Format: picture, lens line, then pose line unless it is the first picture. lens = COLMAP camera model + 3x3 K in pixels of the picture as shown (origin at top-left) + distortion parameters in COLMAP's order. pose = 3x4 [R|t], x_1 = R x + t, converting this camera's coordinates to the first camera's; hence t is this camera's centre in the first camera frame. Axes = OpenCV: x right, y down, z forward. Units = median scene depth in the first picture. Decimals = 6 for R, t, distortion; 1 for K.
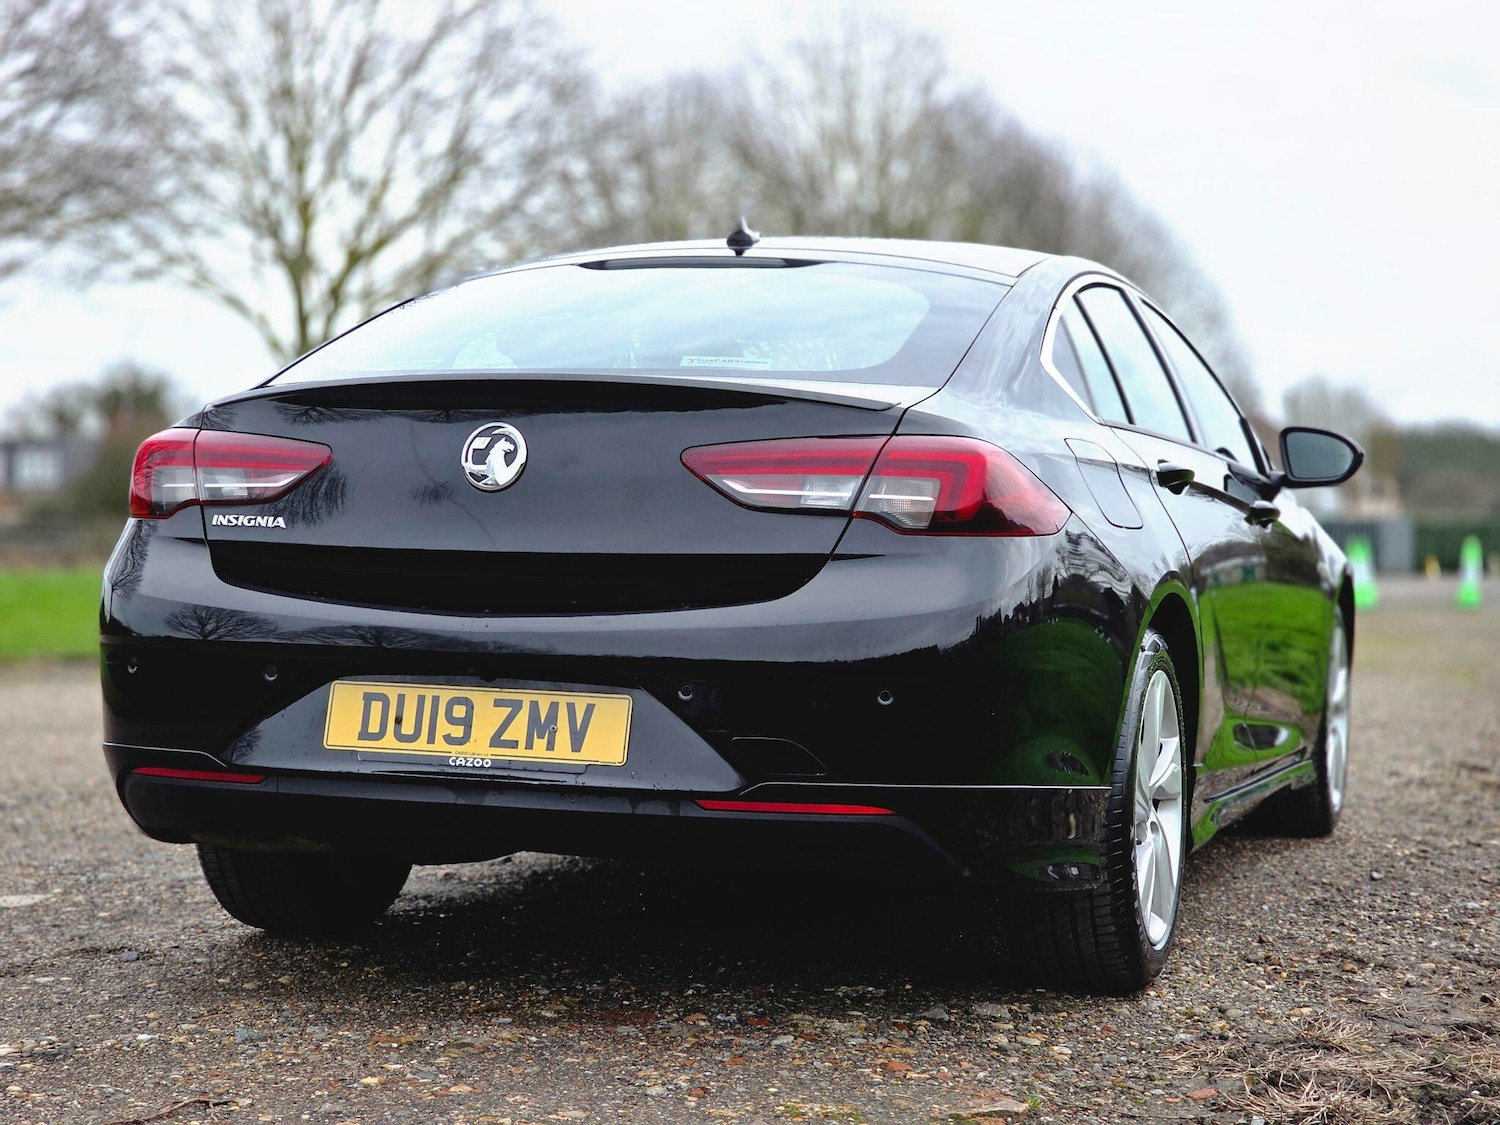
lens RADIAL K [[2918.5, 0, 659.1], [0, 2918.5, 582.2], [0, 0, 1]] dist [0.056092, 0.000000]
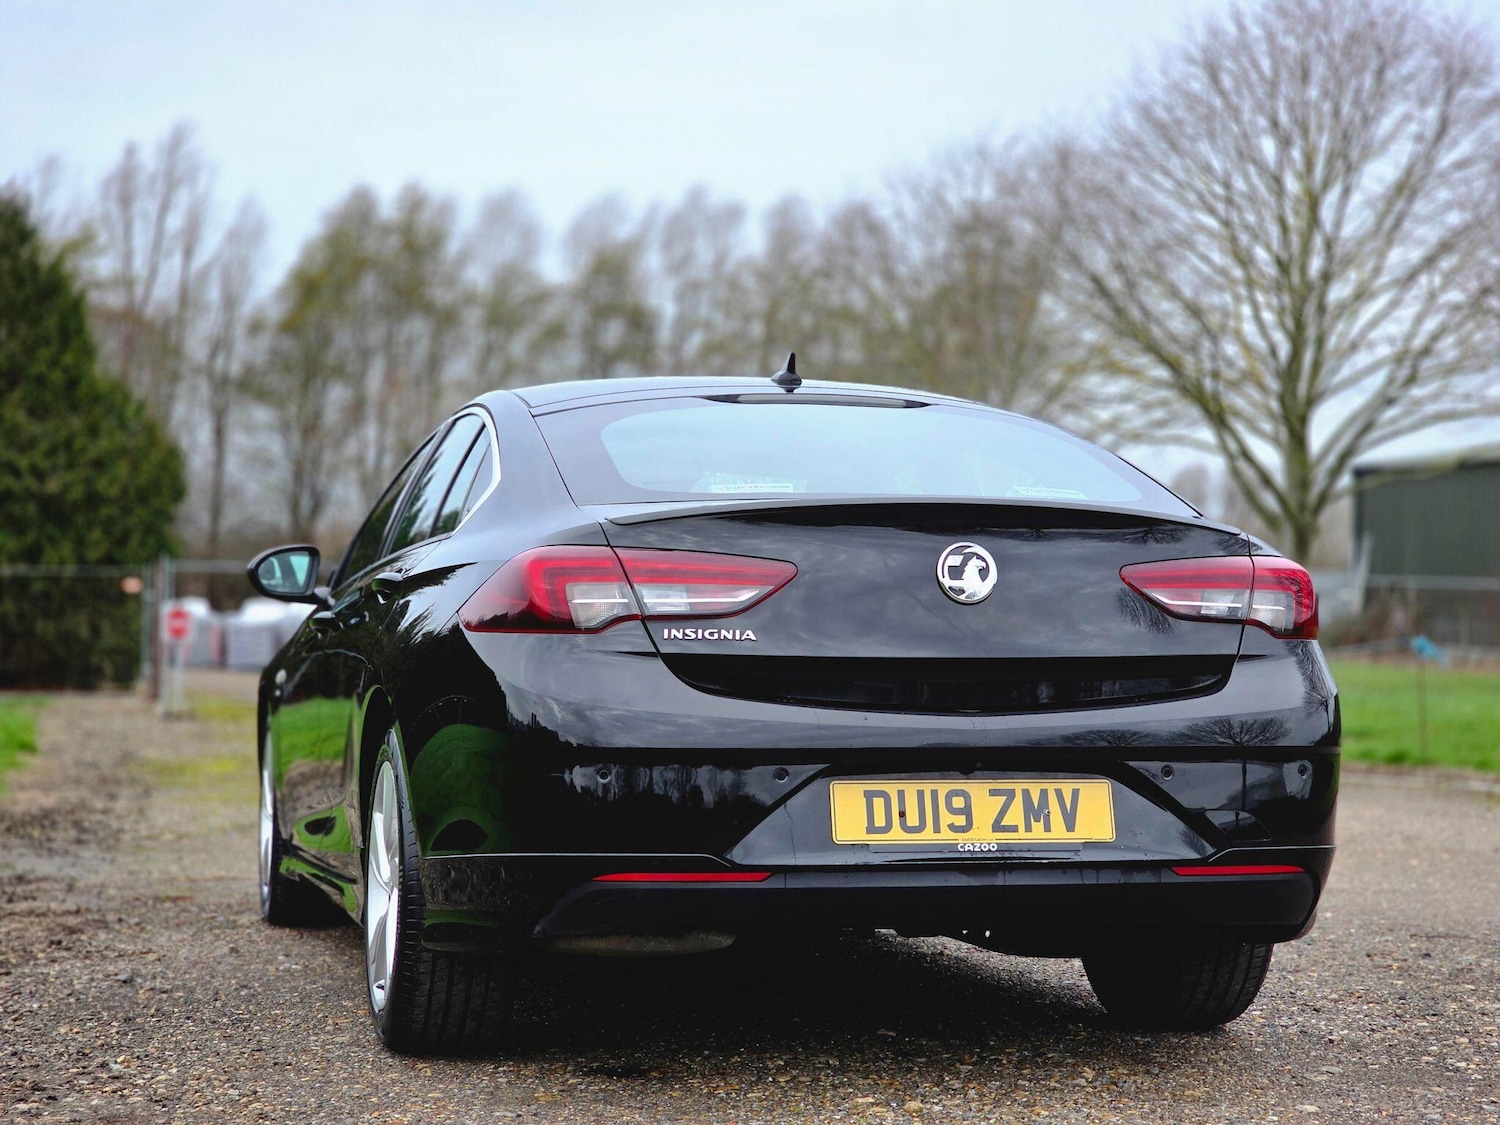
lens RADIAL K [[2918.5, 0, 749.8], [0, 2918.5, 568.5], [0, 0, 1]] dist [0.056092, 0.000000]
pose [[0.820165, 0.001313, 0.572125, -0.767006], [0.026581, 0.998830, -0.040397, -0.001742], [-0.571509, 0.048340, 0.819171, 0.131363]]
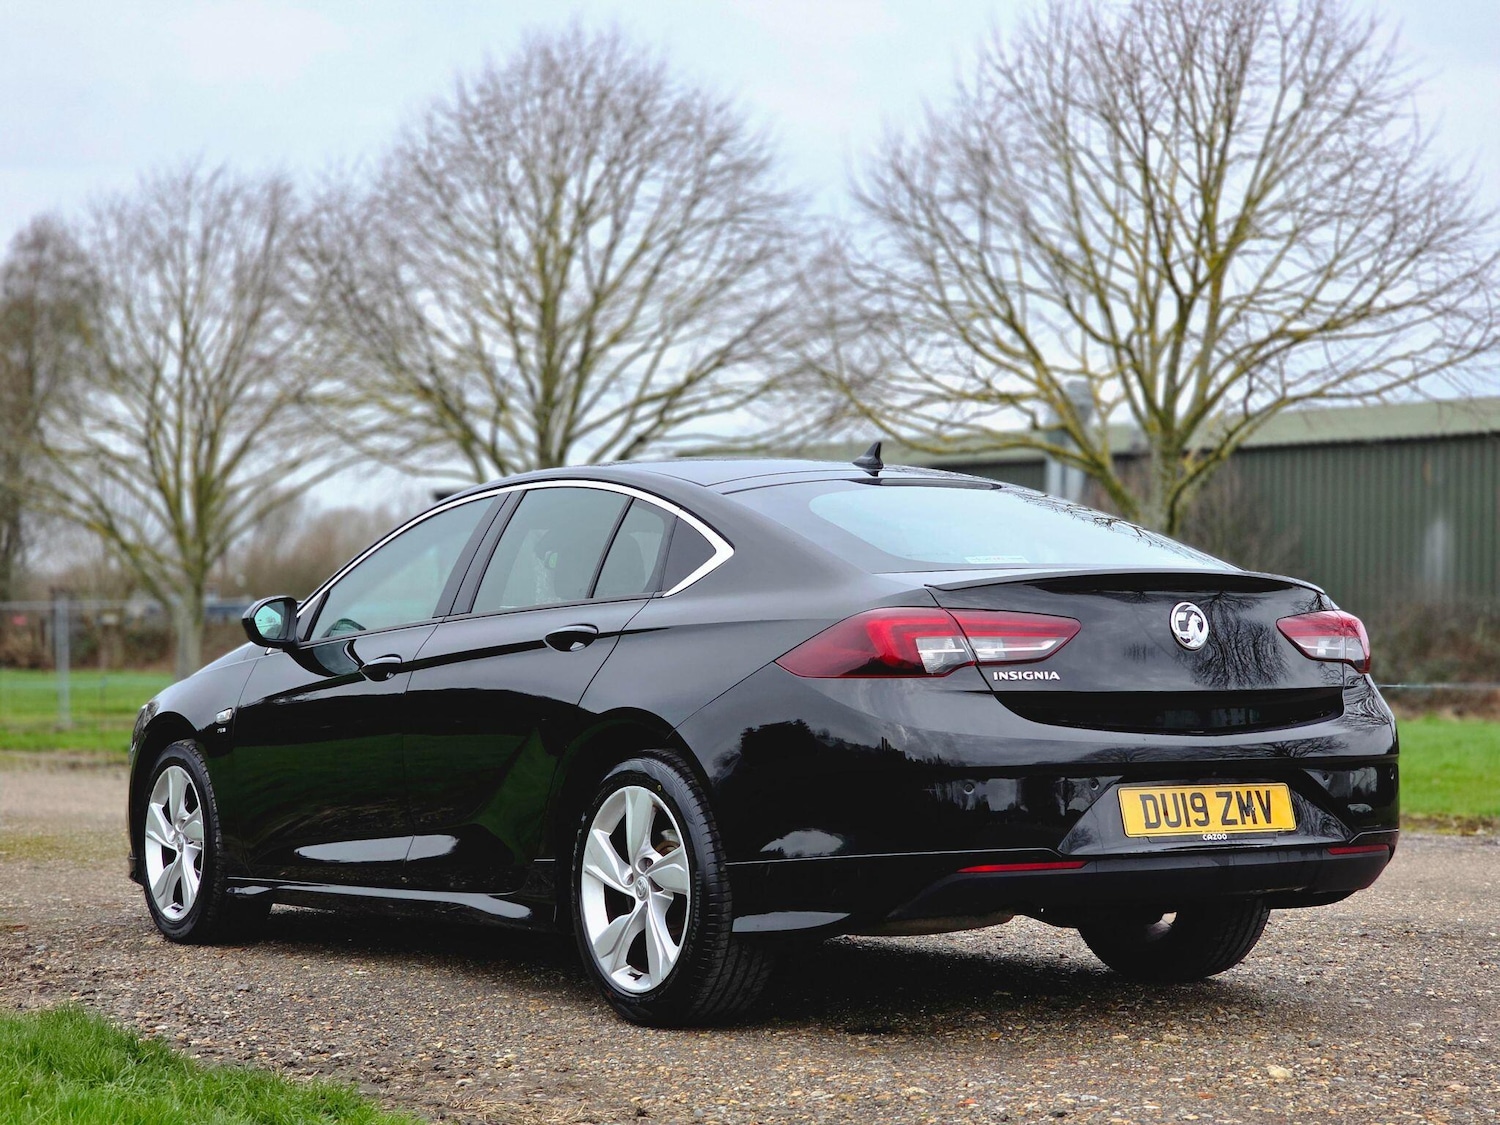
lens RADIAL K [[2918.5, 0, 749.3], [0, 2918.5, 552.9], [0, 0, 1]] dist [0.056092, 0.000000]
pose [[0.585516, 0.008193, 0.810620, -1.367497], [0.042747, 0.998246, -0.040965, -0.029223], [-0.809533, 0.058638, 0.584138, 0.327856]]
